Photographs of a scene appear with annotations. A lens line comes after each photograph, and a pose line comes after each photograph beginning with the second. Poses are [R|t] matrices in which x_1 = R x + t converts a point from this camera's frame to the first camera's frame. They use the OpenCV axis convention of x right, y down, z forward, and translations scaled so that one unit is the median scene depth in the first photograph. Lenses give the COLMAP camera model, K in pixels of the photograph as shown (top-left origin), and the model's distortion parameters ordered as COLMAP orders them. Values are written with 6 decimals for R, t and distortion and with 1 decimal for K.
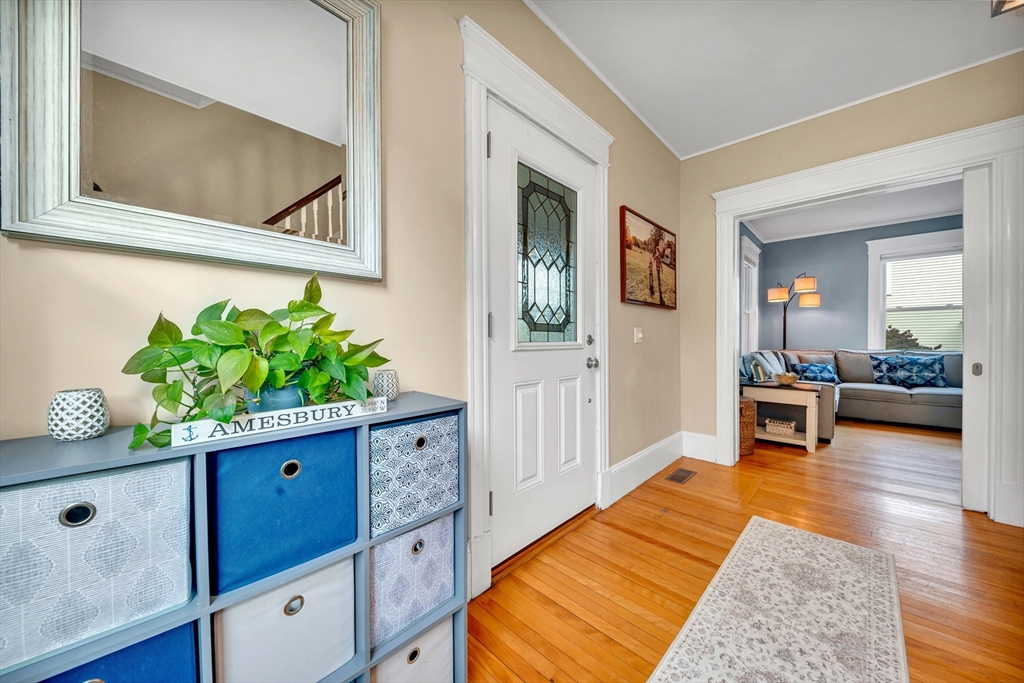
lens RADIAL K [[358.3, 0, 513.1], [0, 358.3, 343.2], [0, 0, 1]] dist [-0.019175, -0.000324]
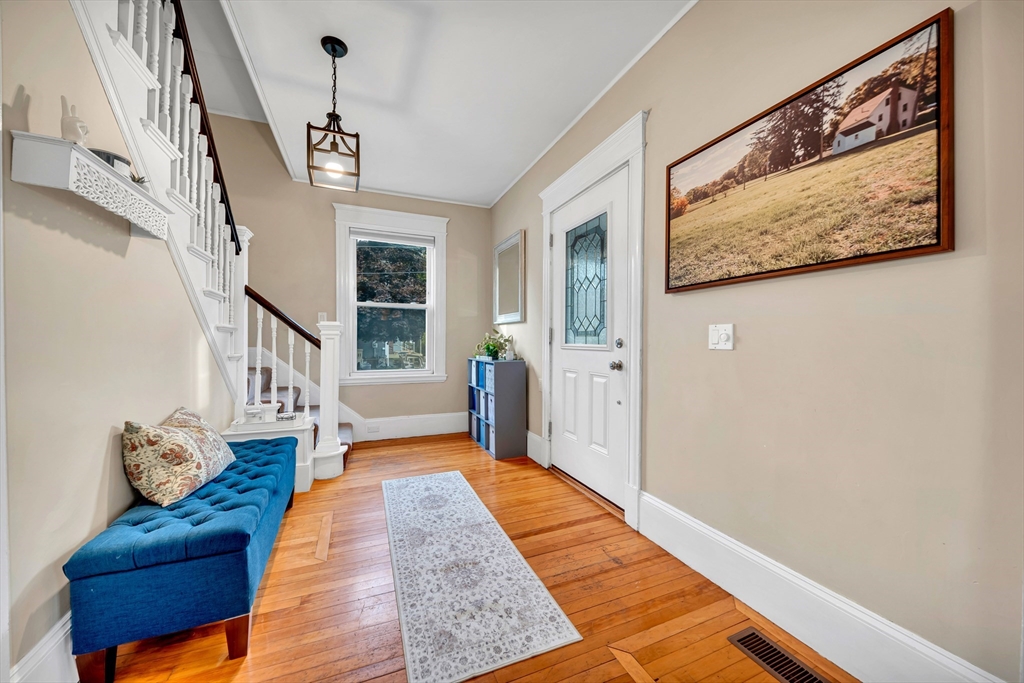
lens RADIAL K [[358.3, 0, 513.1], [0, 358.3, 343.2], [0, 0, 1]] dist [-0.019175, -0.000324]
pose [[-0.382646, 0.000154, -0.923895, 1.267811], [-0.022671, 0.999697, 0.009557, -0.010139], [0.923617, 0.024603, -0.382527, 1.103197]]
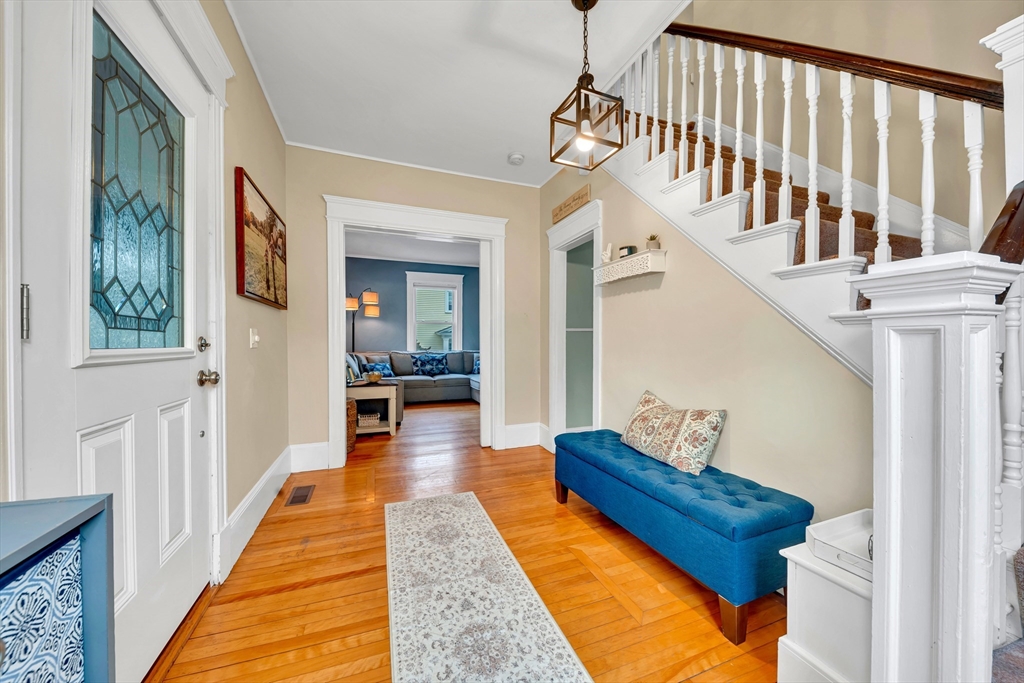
lens RADIAL K [[351.9, 0, 507.4], [0, 351.9, 342.8], [0, 0, 1]] dist [0.000721, -0.000214]
pose [[0.423677, 0.001514, 0.905812, -0.145816], [0.008536, 0.999948, -0.005664, -0.002953], [-0.905773, 0.010132, 0.423642, 0.188157]]
